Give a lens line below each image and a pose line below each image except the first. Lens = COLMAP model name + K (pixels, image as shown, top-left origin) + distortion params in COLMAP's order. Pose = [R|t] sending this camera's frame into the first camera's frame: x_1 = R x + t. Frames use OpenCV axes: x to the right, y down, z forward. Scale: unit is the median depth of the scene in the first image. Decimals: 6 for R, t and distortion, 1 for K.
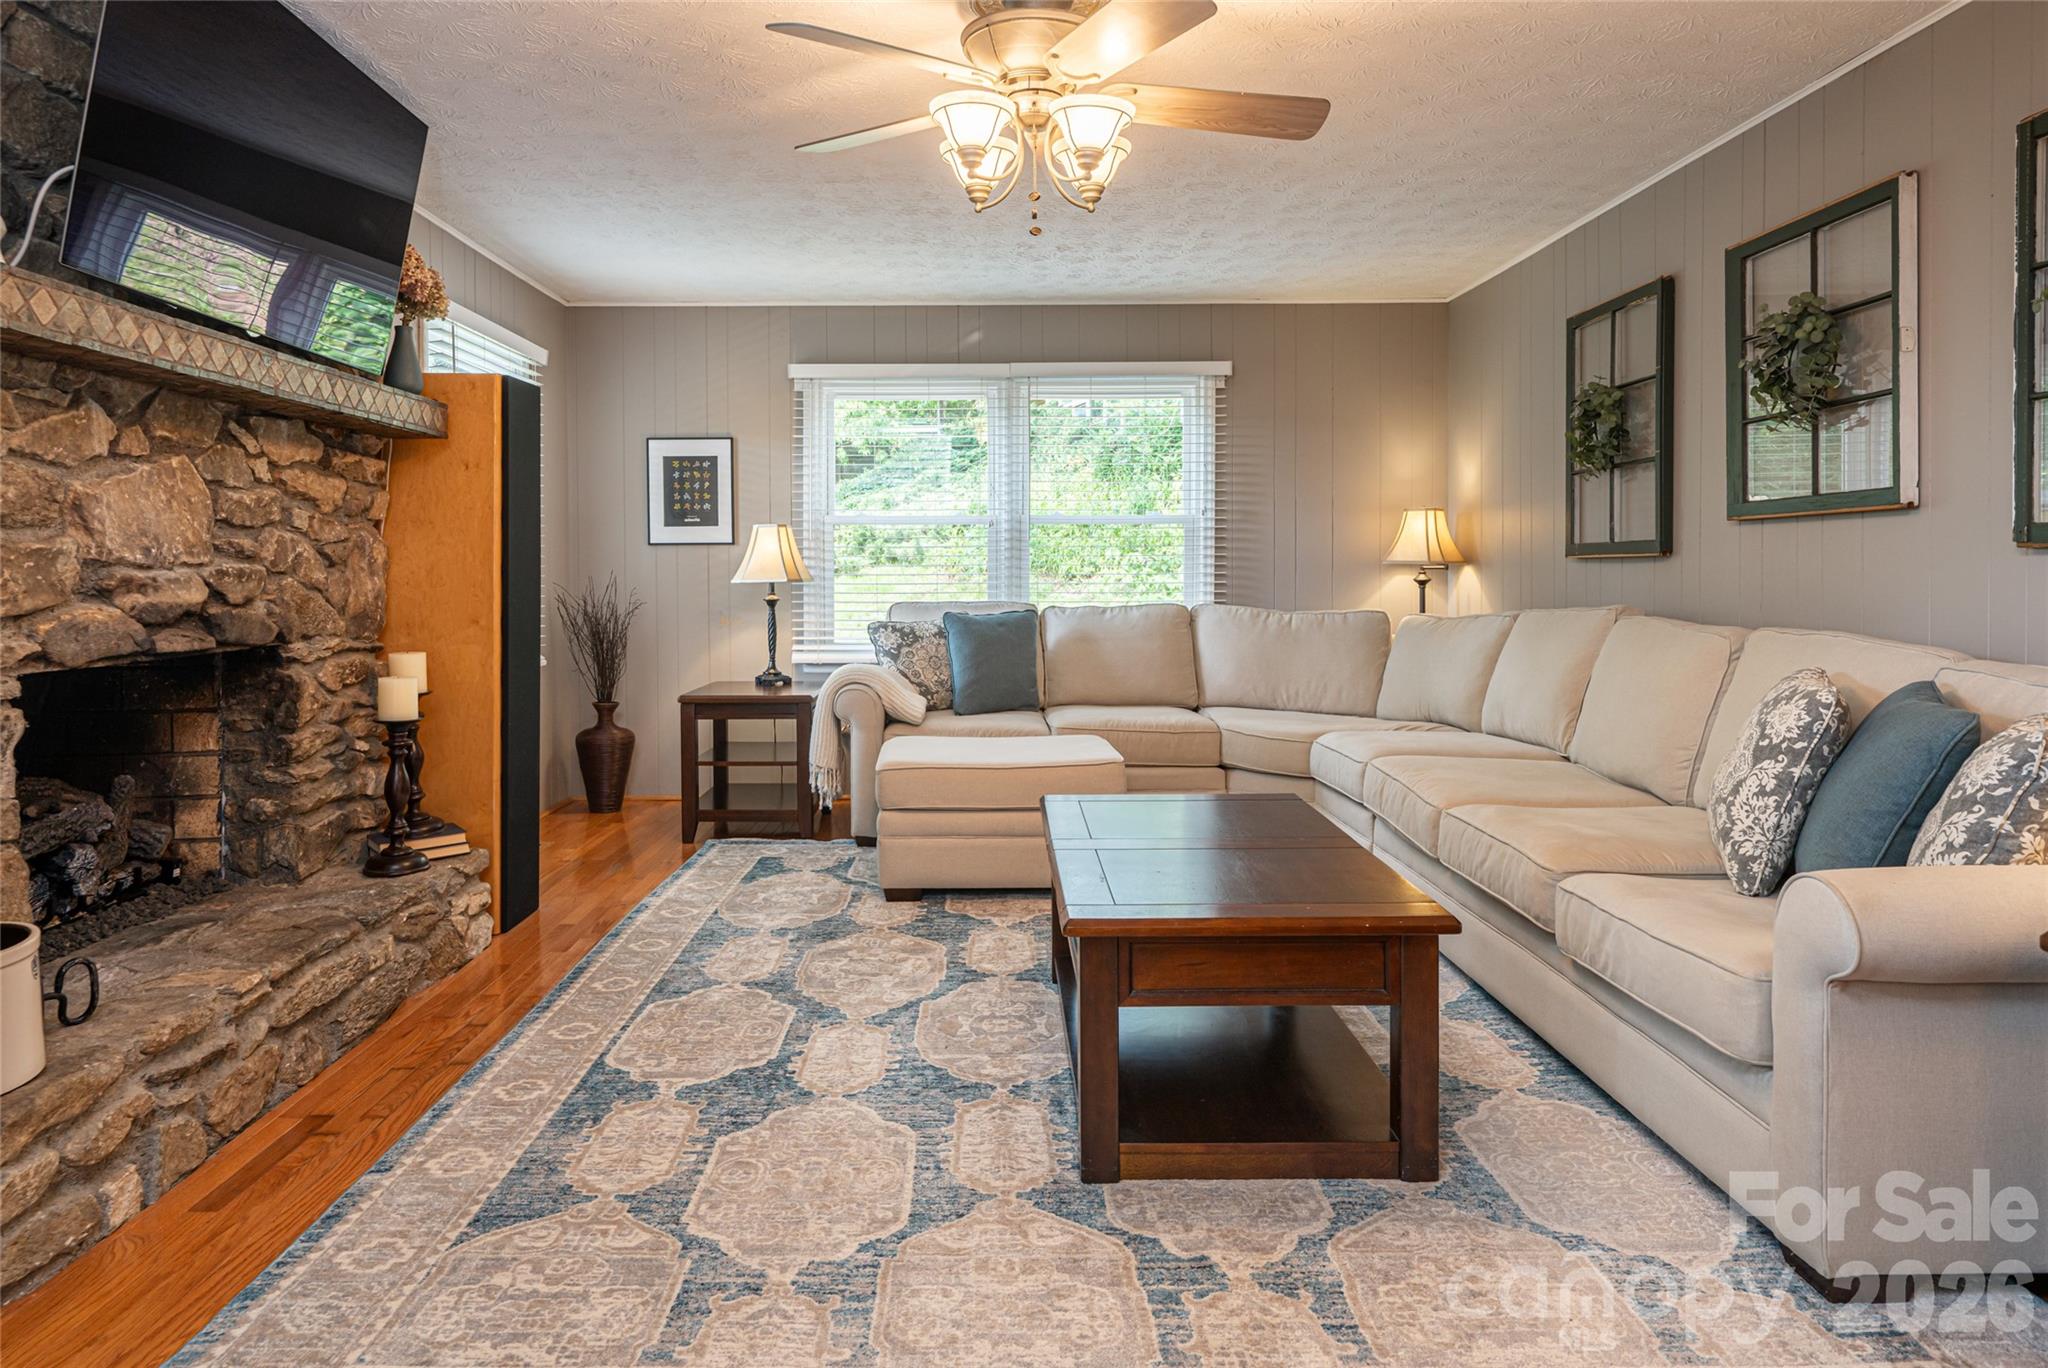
lens RADIAL K [[1218.7, 0, 953.3], [0, 1218.7, 588.1], [0, 0, 1]] dist [-0.004448, 0.002313]
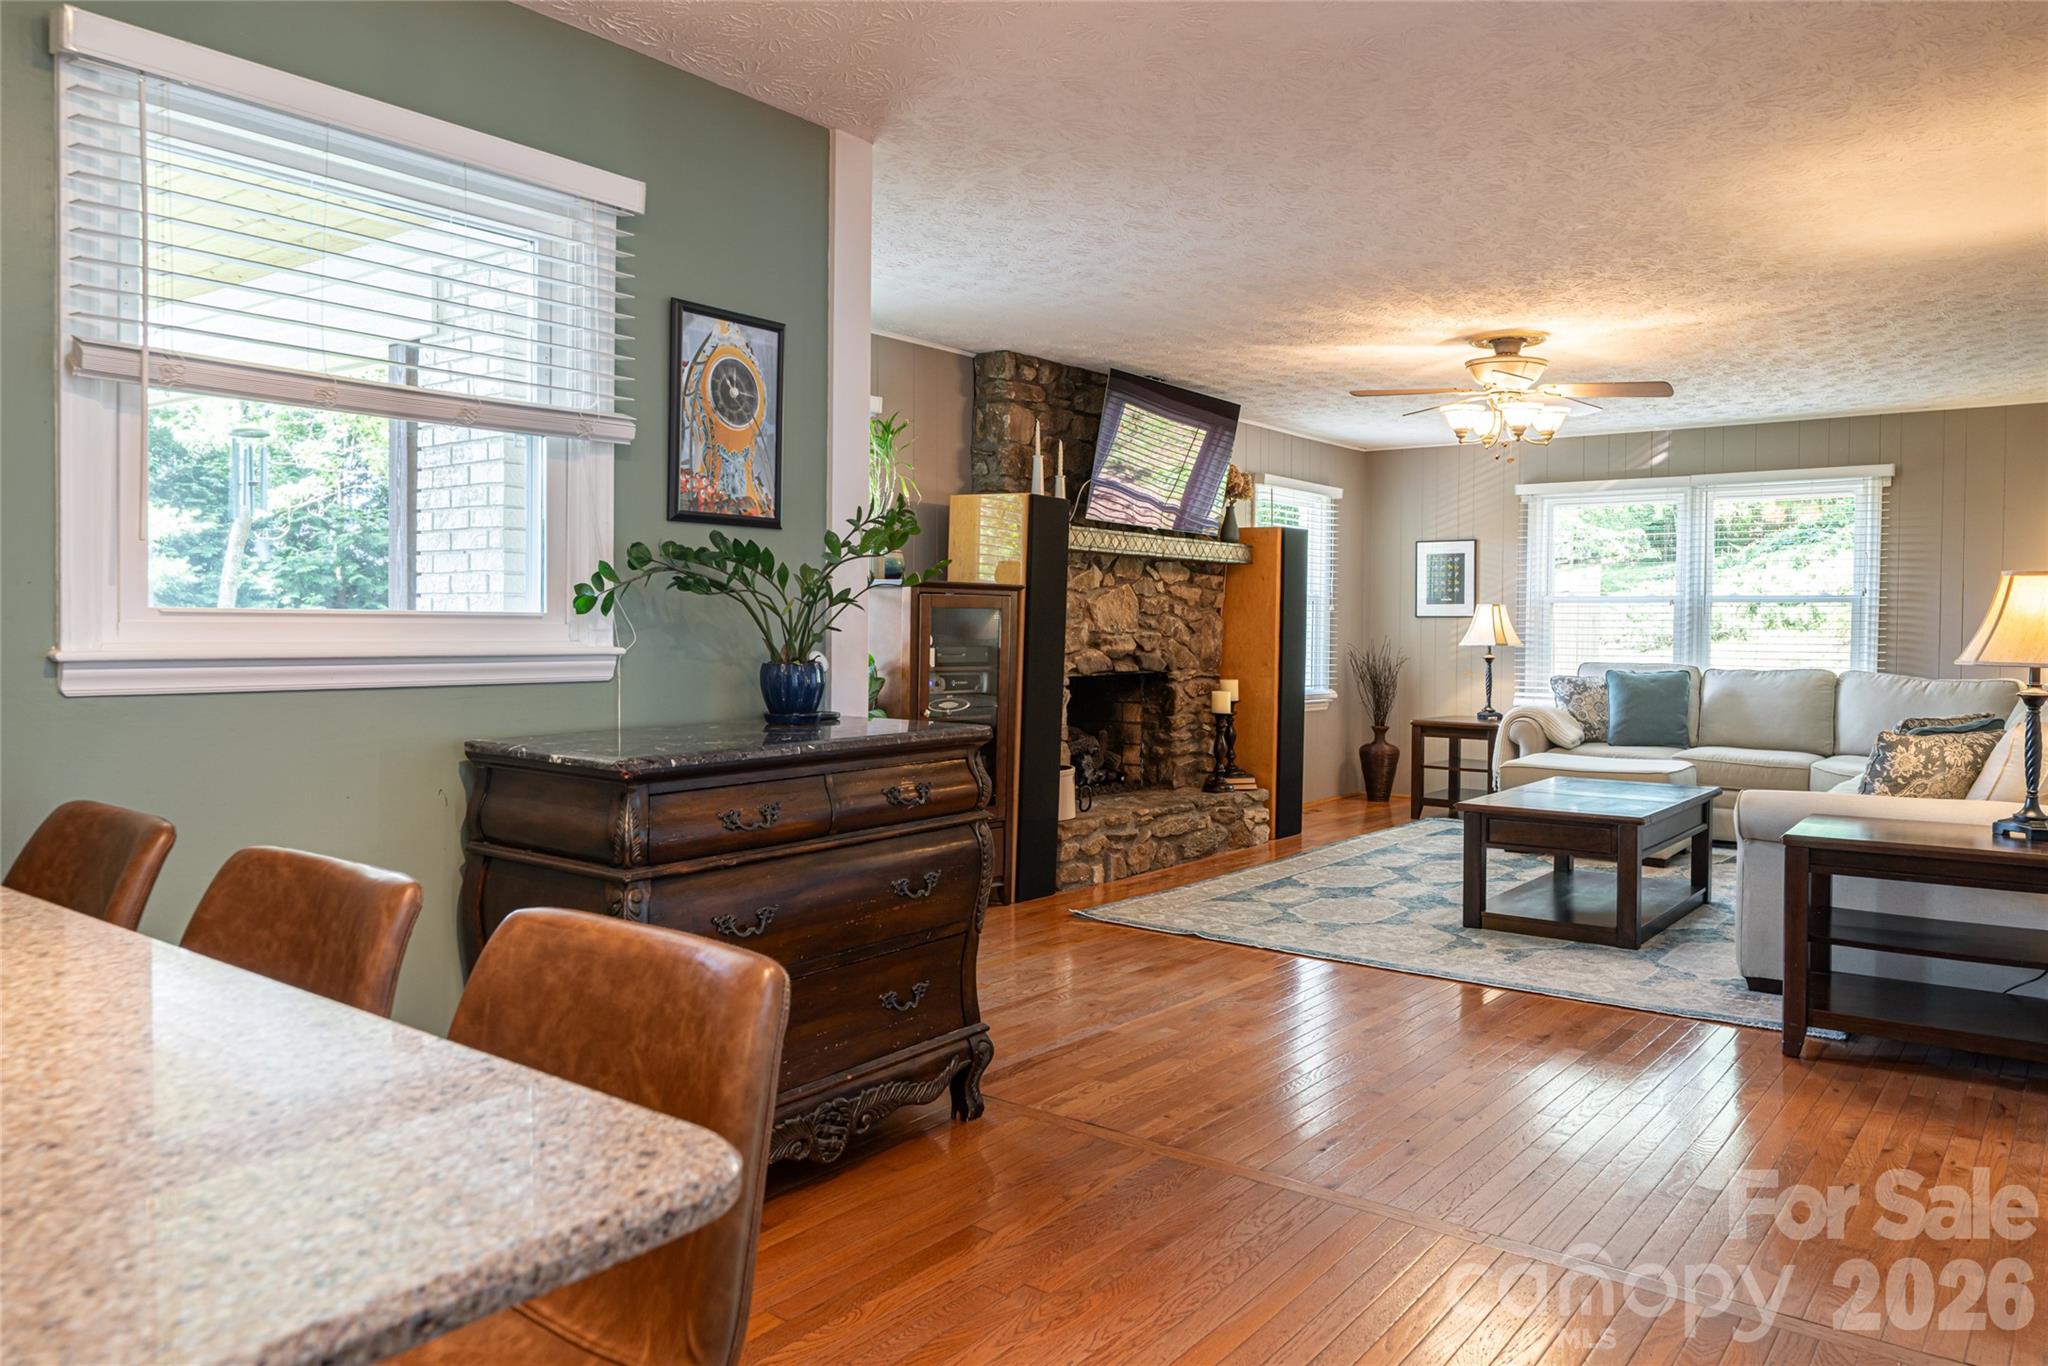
lens RADIAL K [[1356.8, 0, 1083.1], [0, 1356.8, 648.2], [0, 0, 1]] dist [0.006057, -0.000943]
pose [[0.813139, 0.020406, -0.581711, 0.599012], [-0.019953, 0.999775, 0.007180, -0.005849], [0.581727, 0.005768, 0.813364, -0.853765]]
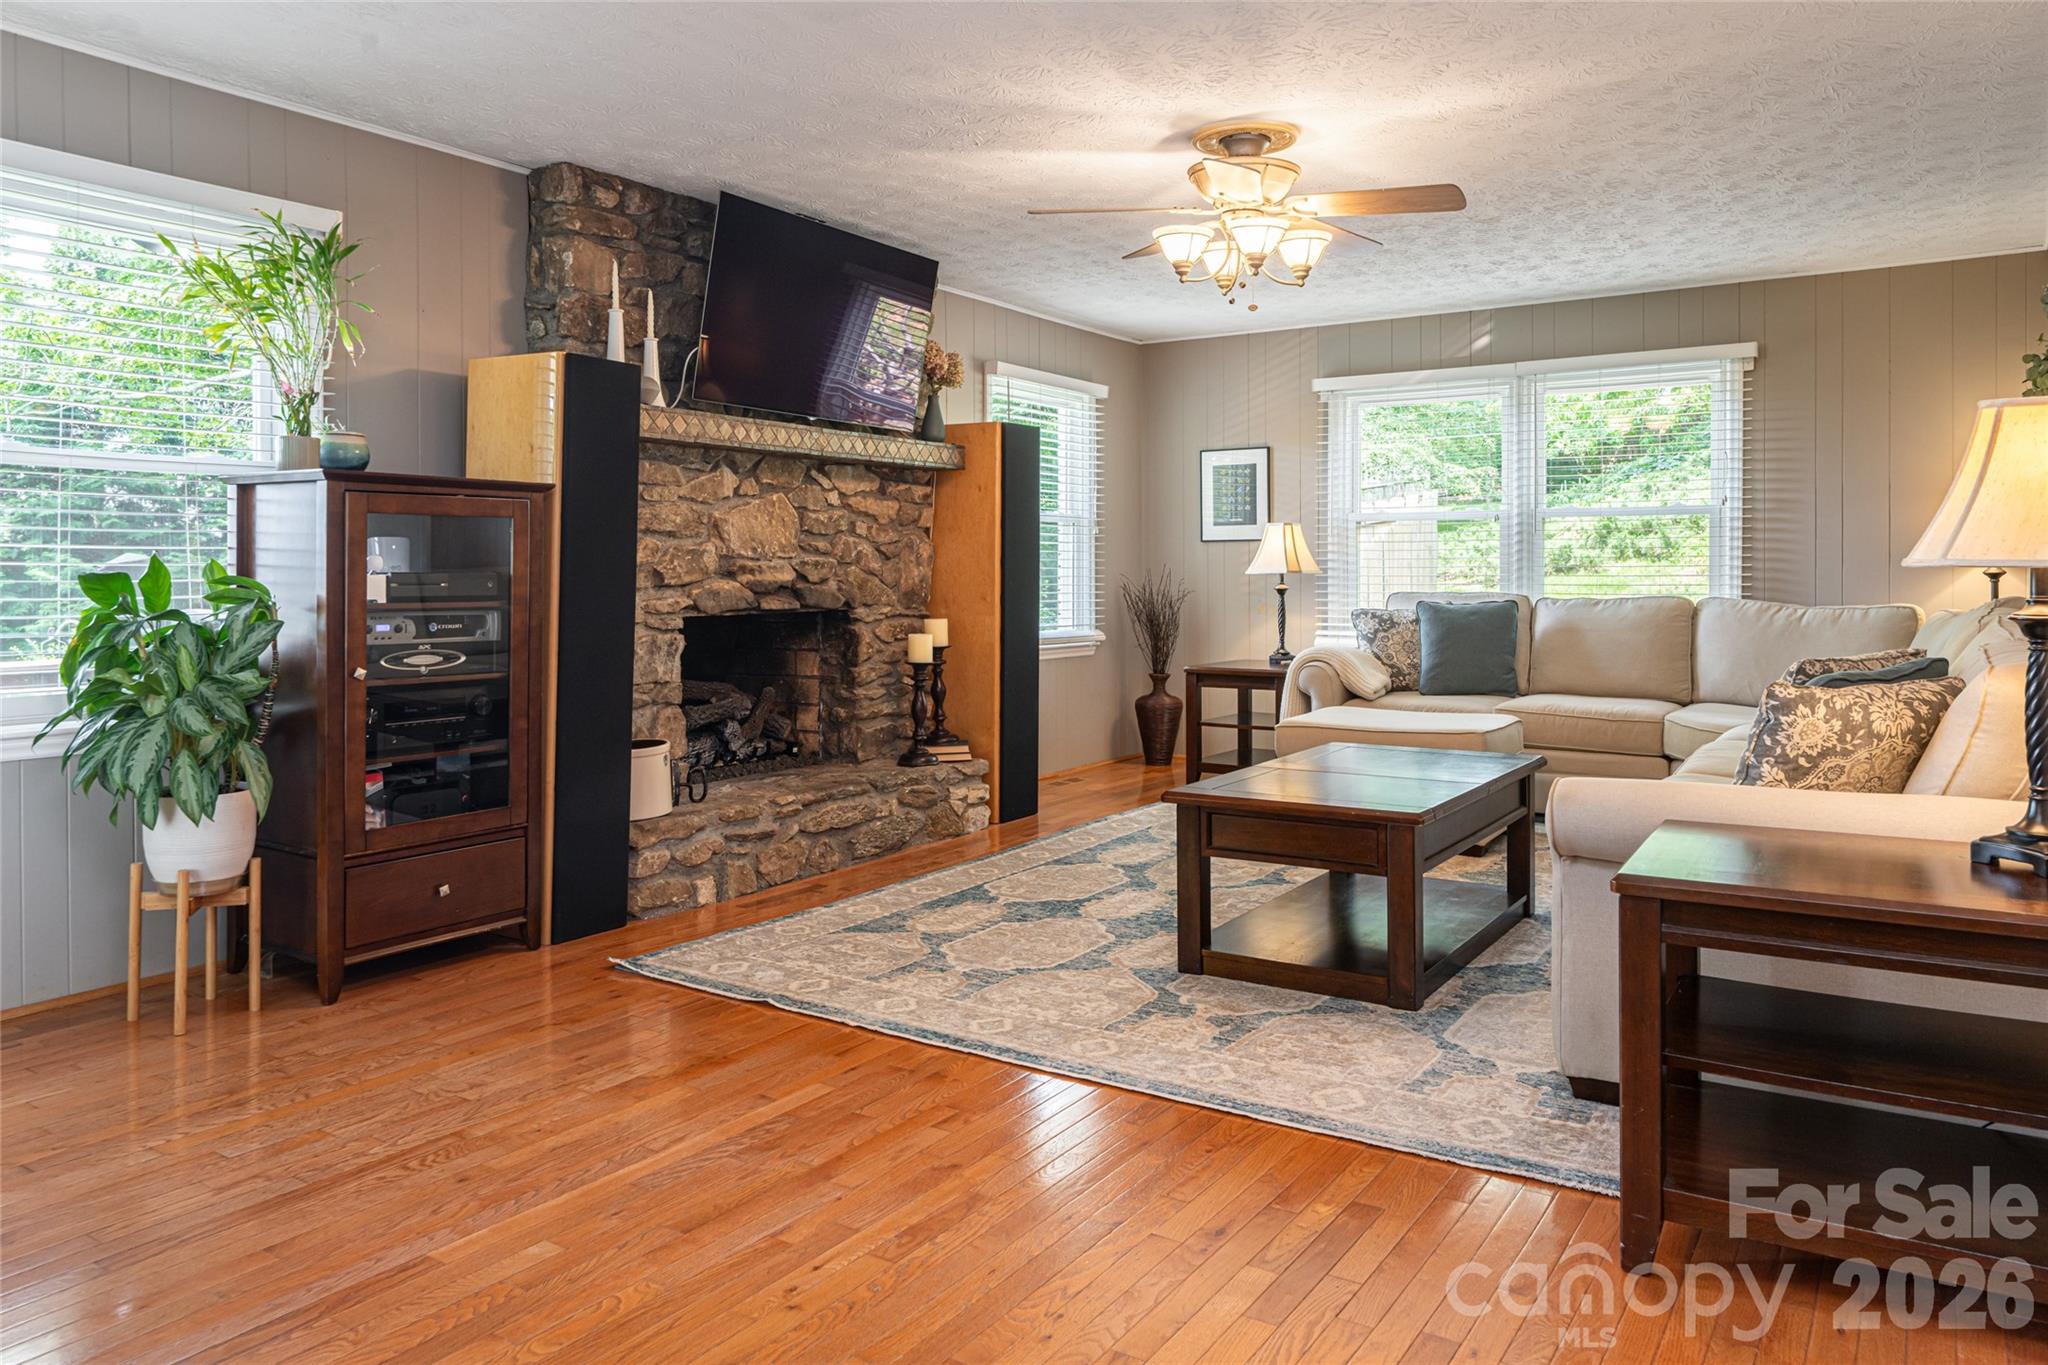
lens RADIAL K [[1354.5, 0, 1041.1], [0, 1354.5, 574.5], [0, 0, 1]] dist [-0.001297, 0.002911]
pose [[0.846982, 0.002756, -0.531615, 0.531018], [-0.007951, 0.999940, -0.007485, 0.011736], [0.531562, 0.010566, 0.846953, -0.311492]]
